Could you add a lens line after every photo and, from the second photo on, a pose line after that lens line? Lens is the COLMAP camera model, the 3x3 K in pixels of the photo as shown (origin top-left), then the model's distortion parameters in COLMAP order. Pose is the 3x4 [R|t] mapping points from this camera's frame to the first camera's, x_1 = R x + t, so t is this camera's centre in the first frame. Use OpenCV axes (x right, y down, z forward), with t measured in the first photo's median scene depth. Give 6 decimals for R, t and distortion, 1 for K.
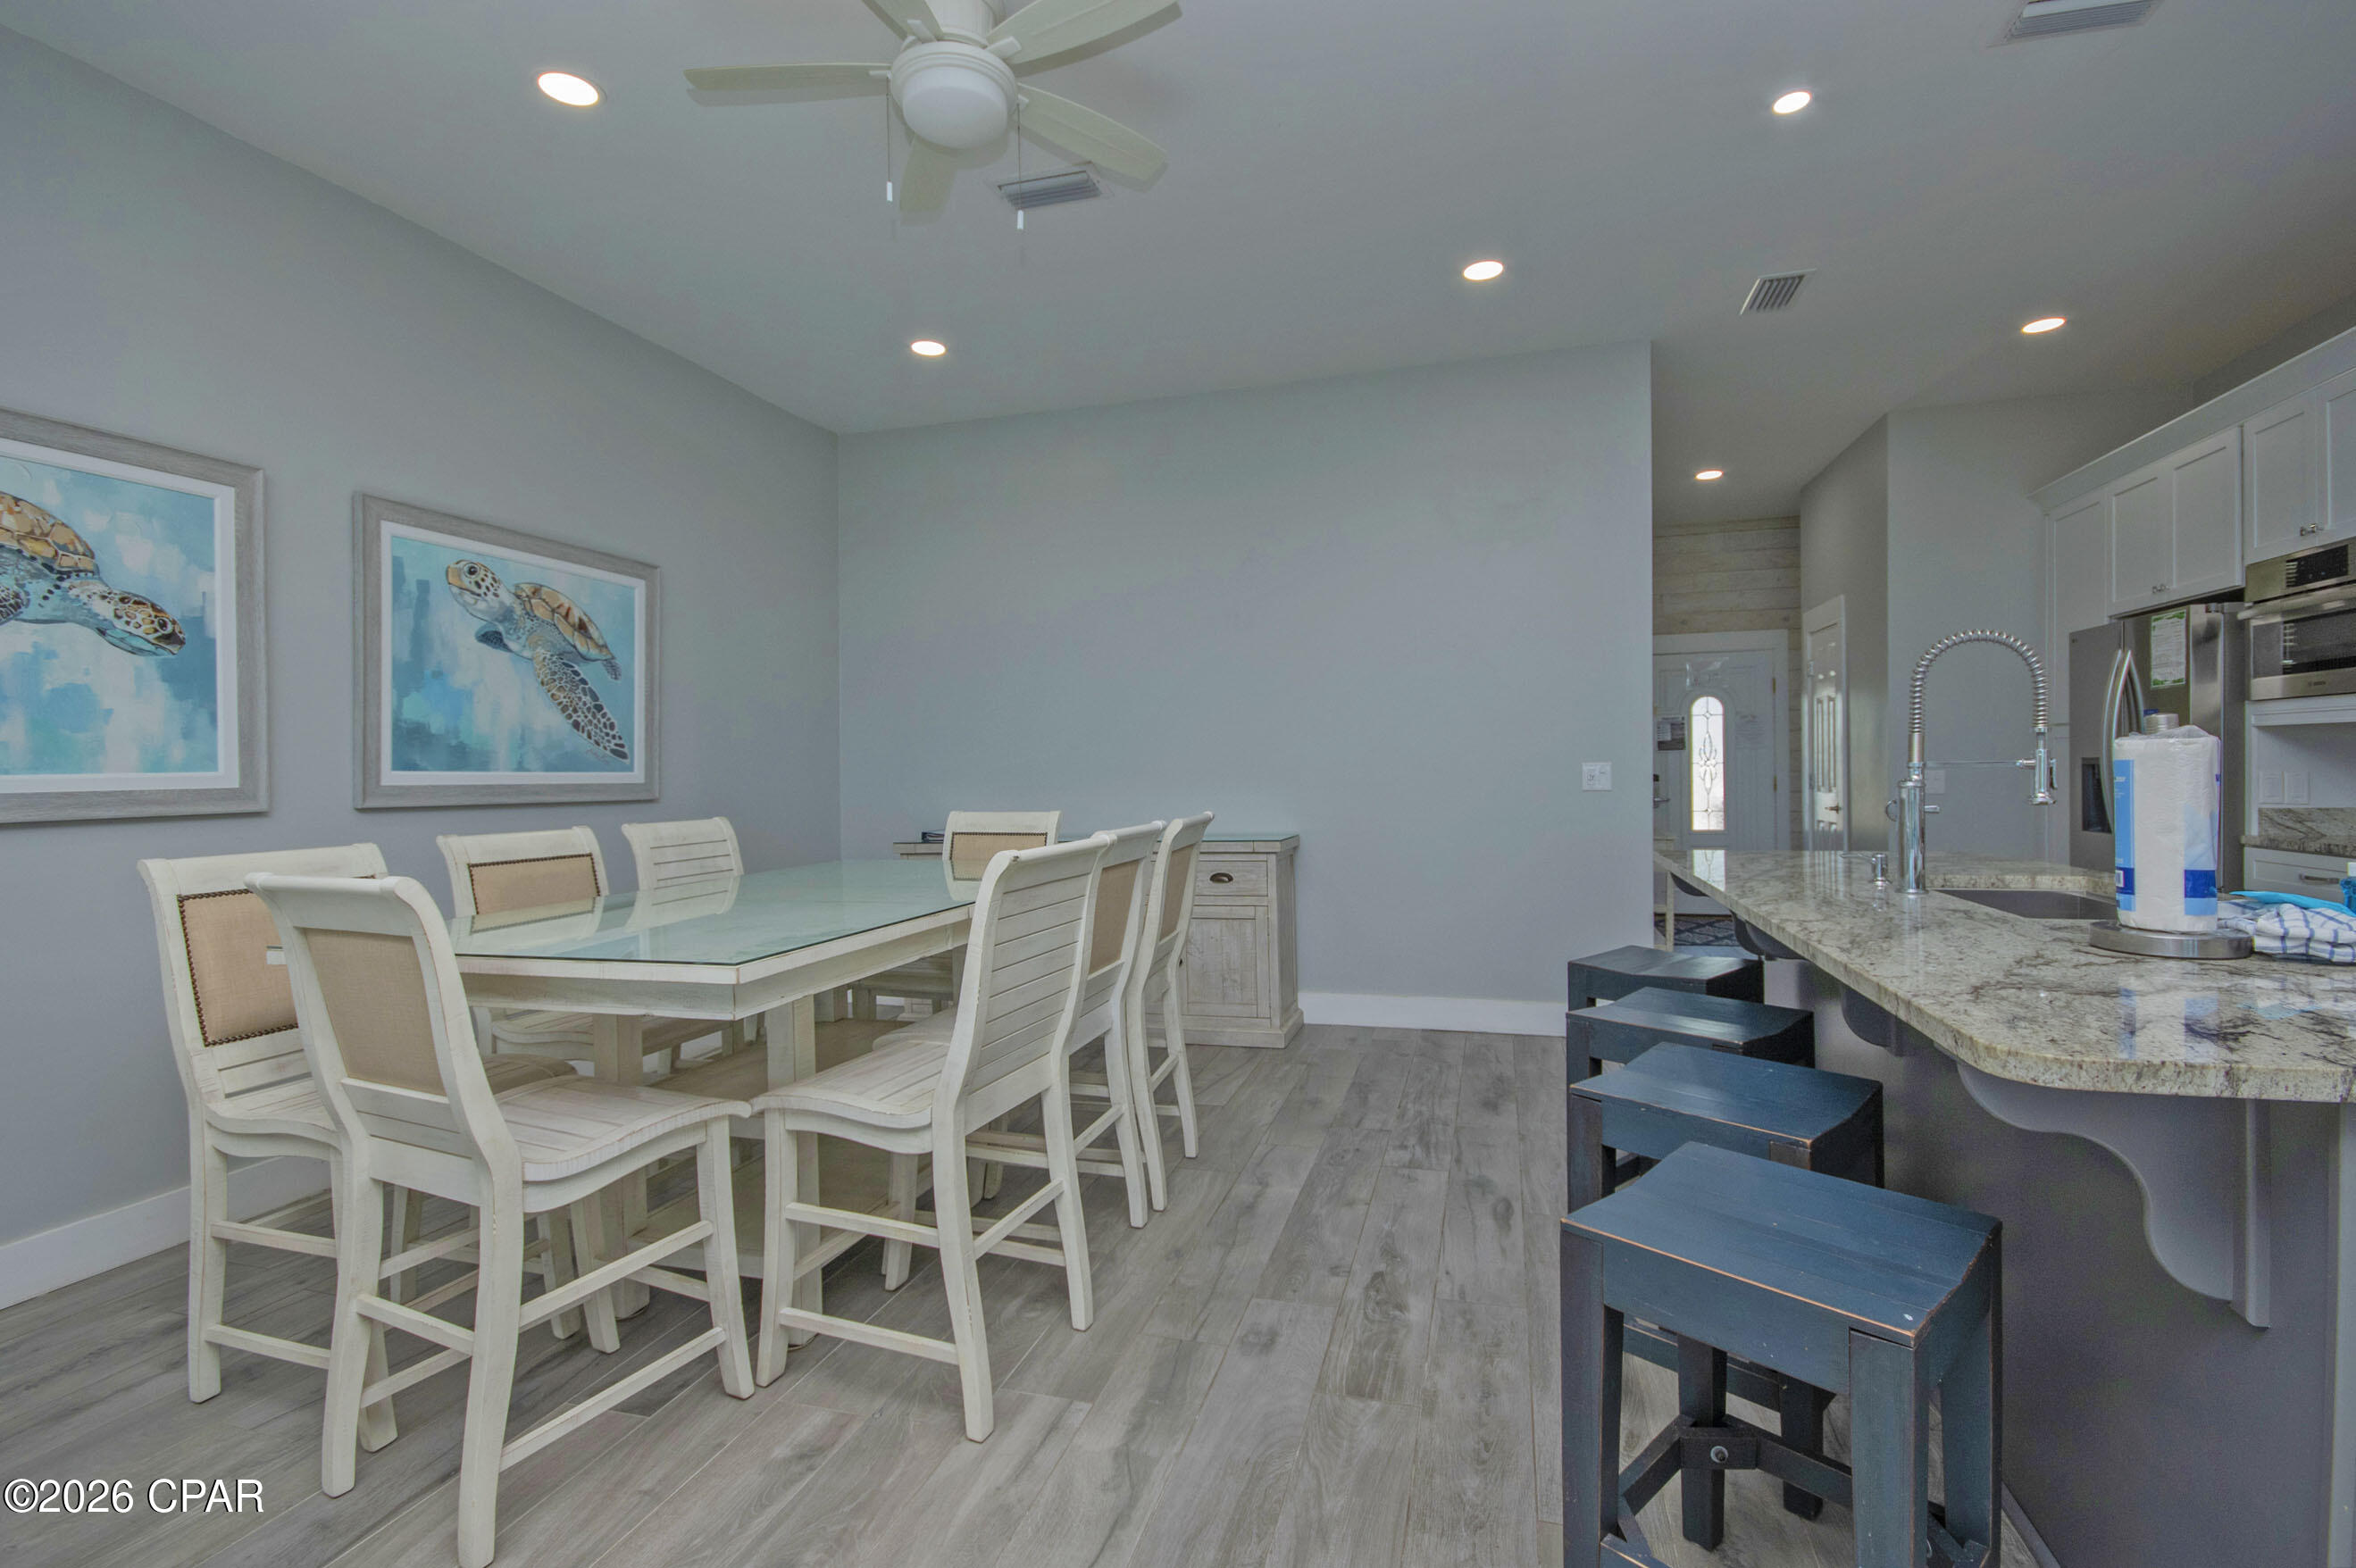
lens RADIAL K [[1028.2, 0, 1202.4], [0, 1028.2, 781.8], [0, 0, 1]] dist [0.012169, -0.014937]
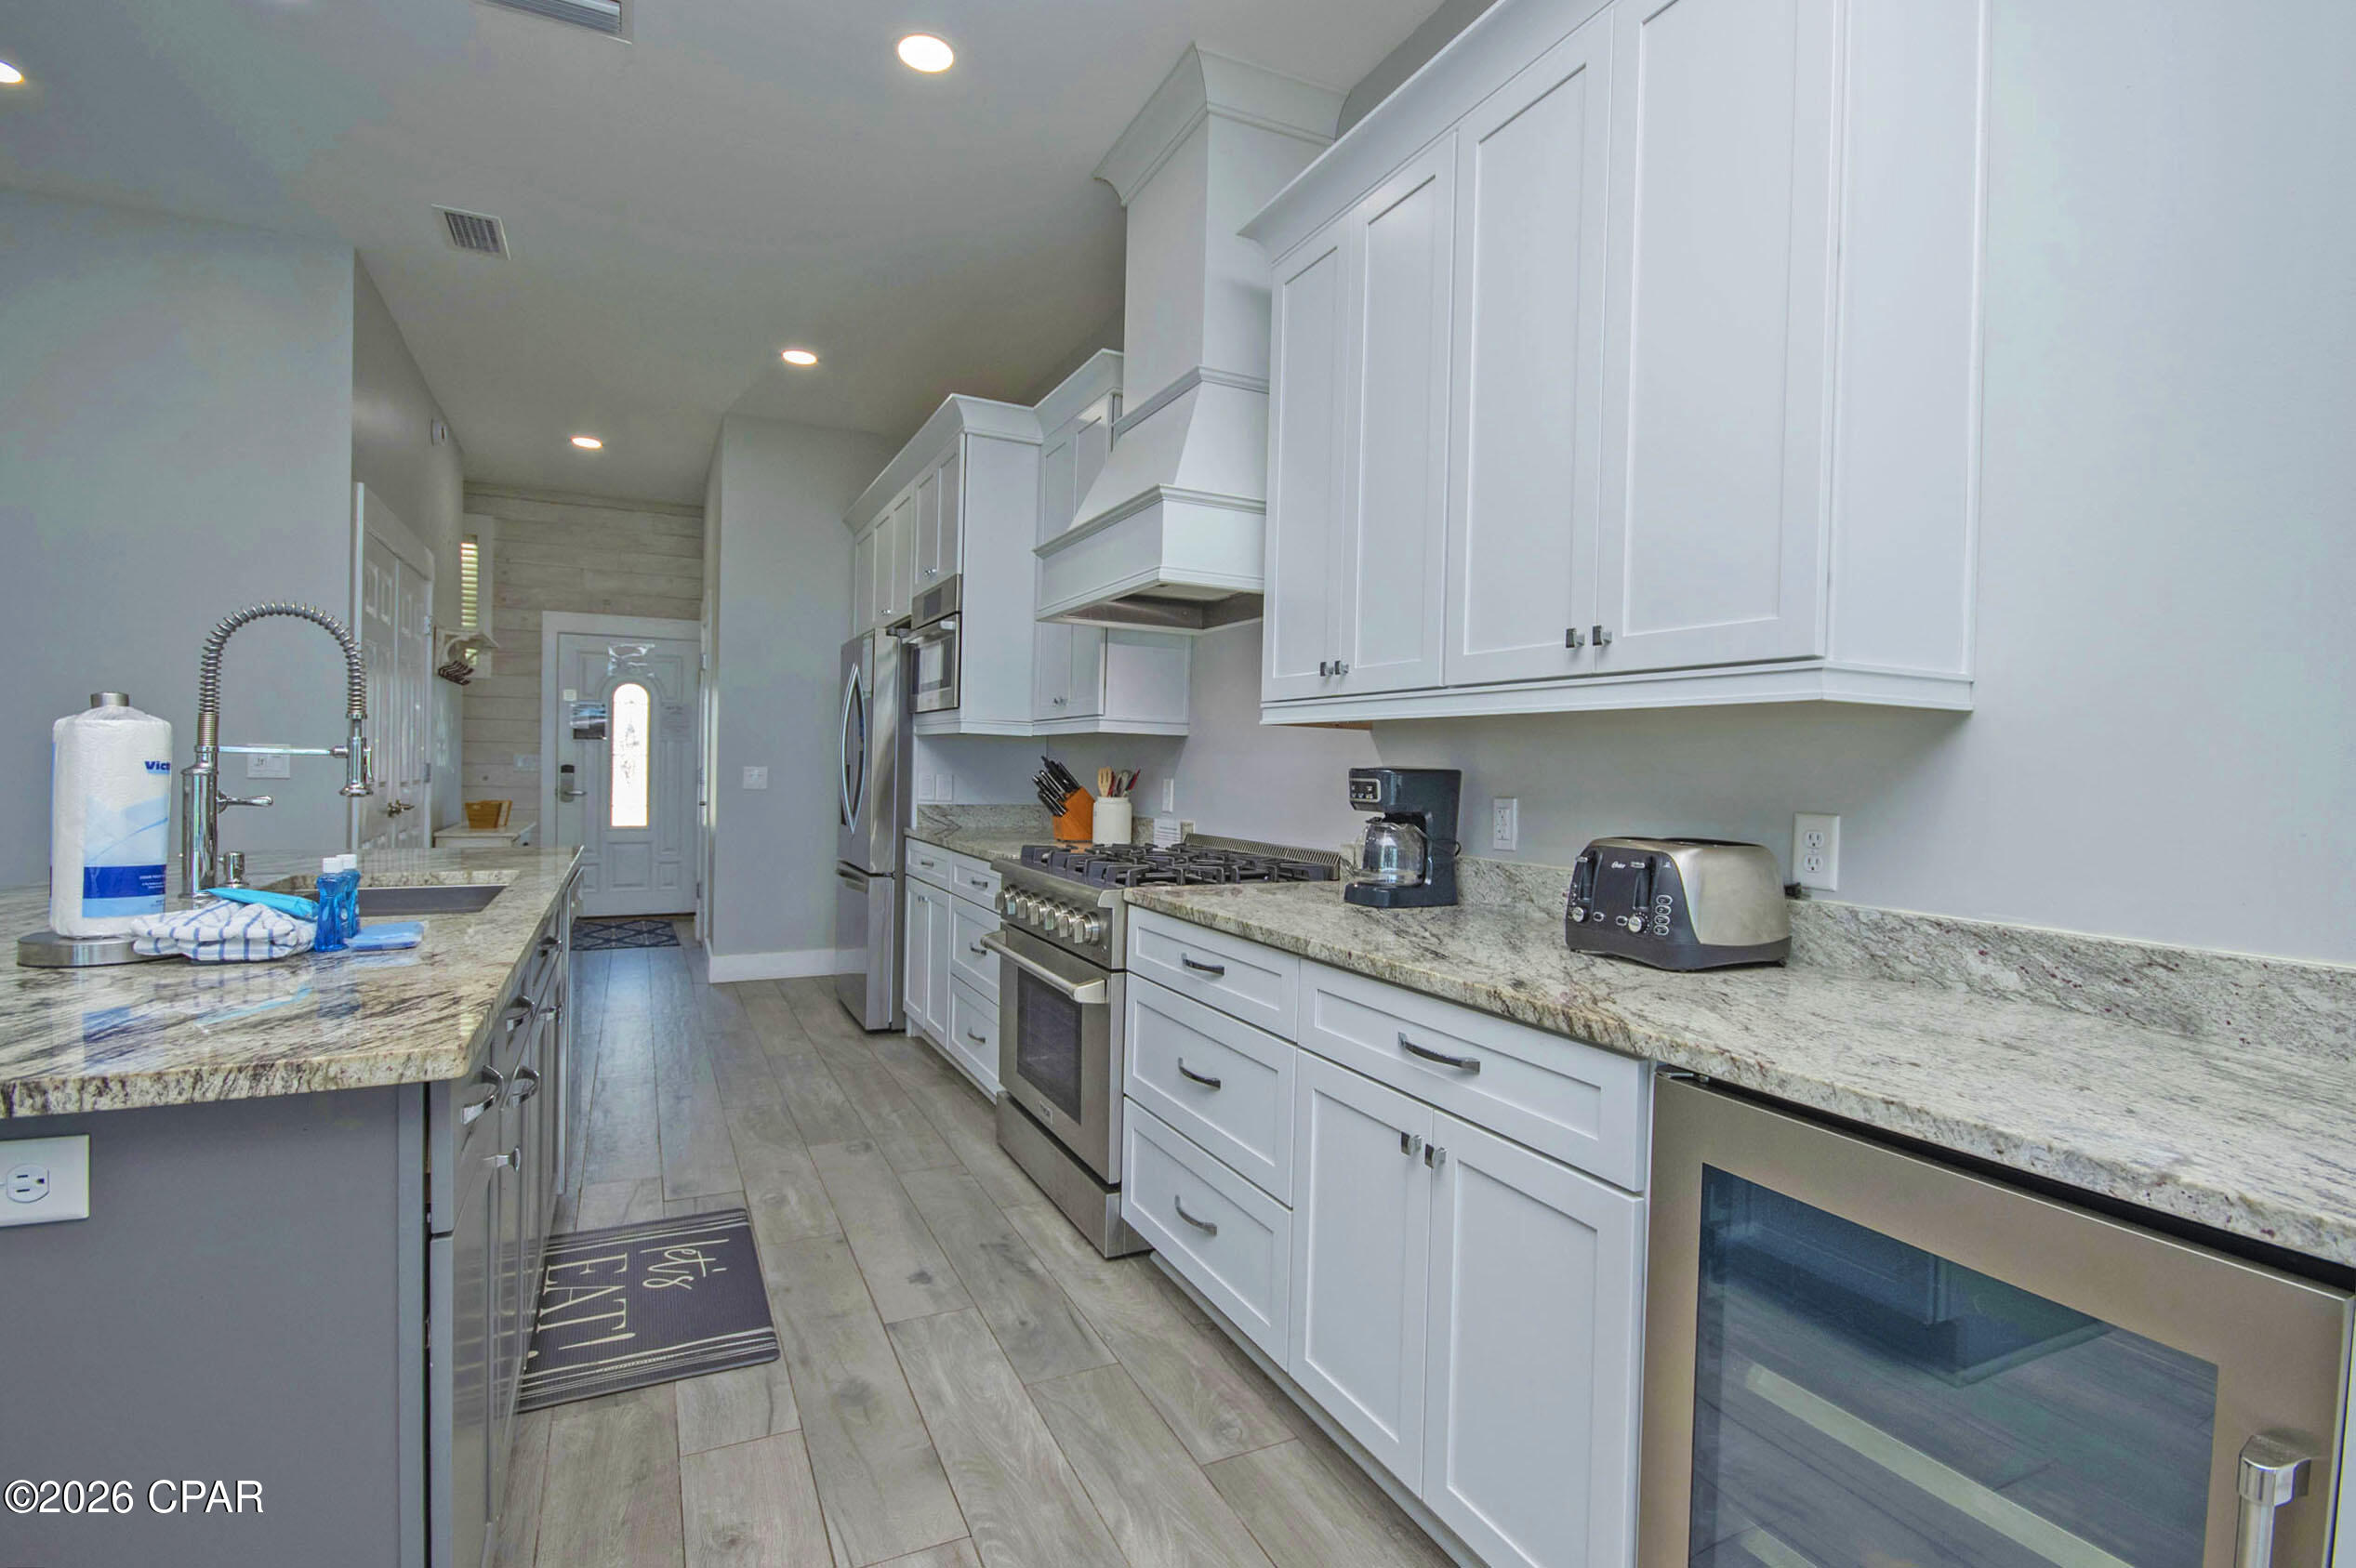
lens RADIAL K [[1076.4, 0, 1178.0], [0, 1076.4, 784.0], [0, 0, 1]] dist [0.002000, 0.000270]
pose [[0.747838, 0.018852, 0.663614, 0.539697], [-0.023508, 0.999722, -0.001909, -0.003846], [-0.663465, -0.014172, 0.748073, -0.170706]]
